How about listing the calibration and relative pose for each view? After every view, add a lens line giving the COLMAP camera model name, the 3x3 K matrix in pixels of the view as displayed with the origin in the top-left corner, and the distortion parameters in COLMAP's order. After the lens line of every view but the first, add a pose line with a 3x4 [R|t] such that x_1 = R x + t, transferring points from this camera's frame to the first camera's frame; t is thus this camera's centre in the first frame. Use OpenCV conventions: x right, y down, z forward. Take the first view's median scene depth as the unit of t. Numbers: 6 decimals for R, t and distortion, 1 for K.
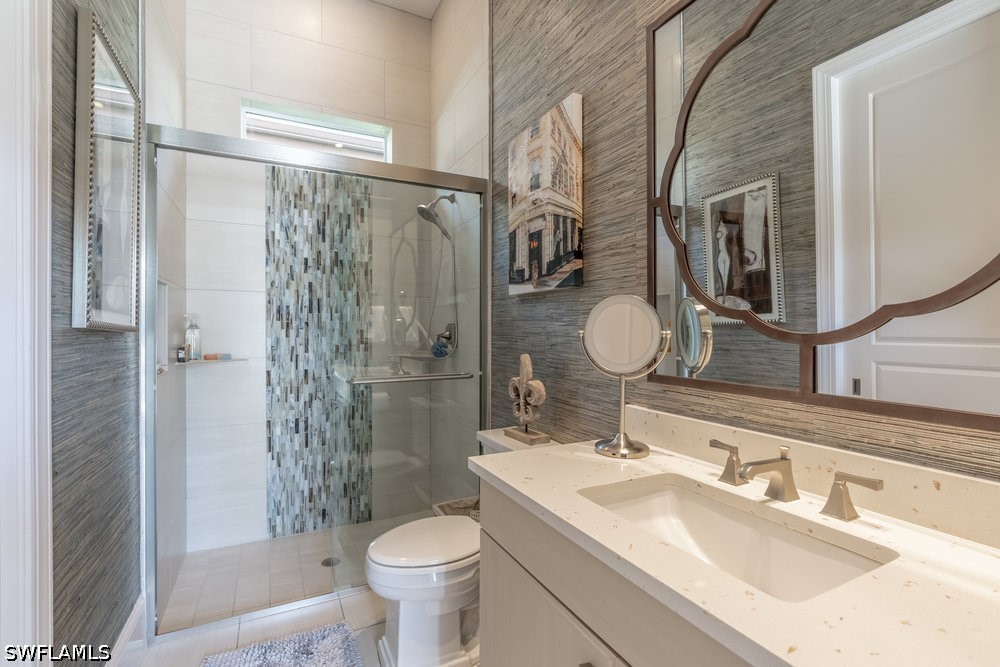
lens RADIAL K [[460.4, 0, 500.6], [0, 460.4, 329.7], [0, 0, 1]] dist [-0.003674, 0.000325]
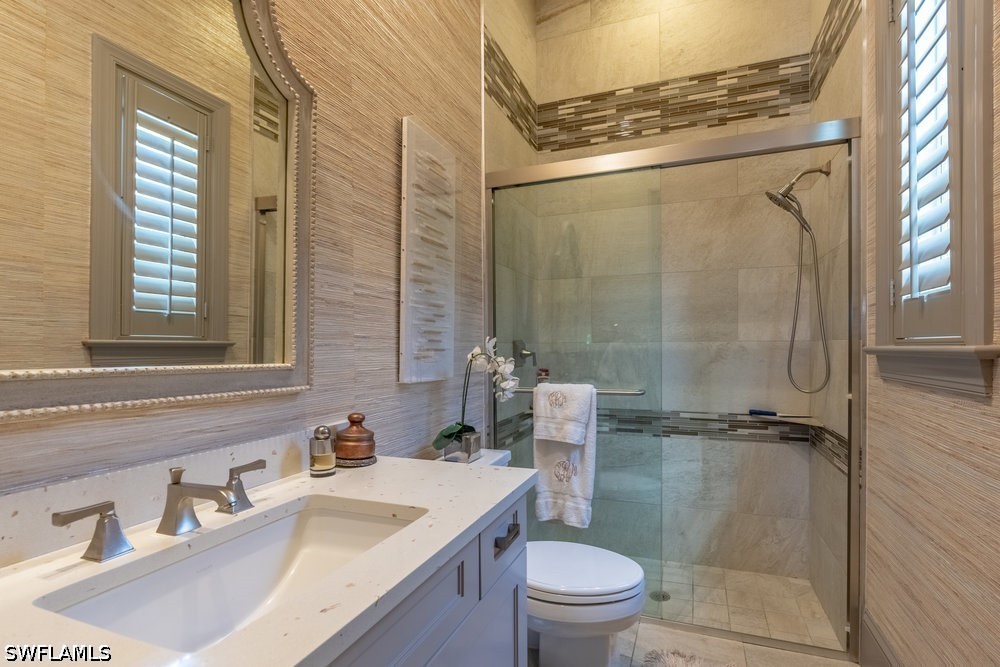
lens RADIAL K [[460.4, 0, 499.9], [0, 460.4, 337.7], [0, 0, 1]] dist [-0.003674, 0.000325]
pose [[-0.643390, 0.006680, 0.765509, -0.427354], [-0.005009, 0.999904, -0.012935, 0.006822], [-0.765522, -0.012157, -0.643295, 1.013296]]
